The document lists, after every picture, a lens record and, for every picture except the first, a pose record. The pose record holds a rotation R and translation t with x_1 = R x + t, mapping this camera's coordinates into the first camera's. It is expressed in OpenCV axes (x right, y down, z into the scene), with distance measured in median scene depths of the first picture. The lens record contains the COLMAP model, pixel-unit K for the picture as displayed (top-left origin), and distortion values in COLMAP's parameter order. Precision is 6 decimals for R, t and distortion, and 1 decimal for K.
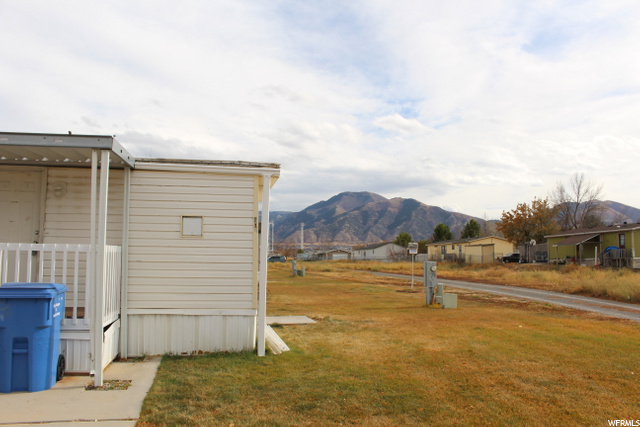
lens RADIAL K [[555.3, 0, 318.7], [0, 555.3, 213.2], [0, 0, 1]] dist [-0.078312, 0.020650]
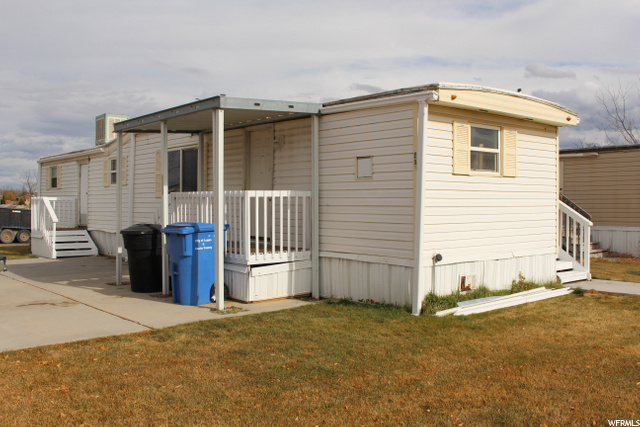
lens RADIAL K [[695.6, 0, 319.8], [0, 695.6, 213.2], [0, 0, 1]] dist [-0.029525, 0.000000]
pose [[0.454654, 0.003884, -0.890660, 0.807569], [0.075930, 0.996181, 0.043104, 0.045202], [0.887426, -0.087225, 0.452623, 0.403256]]
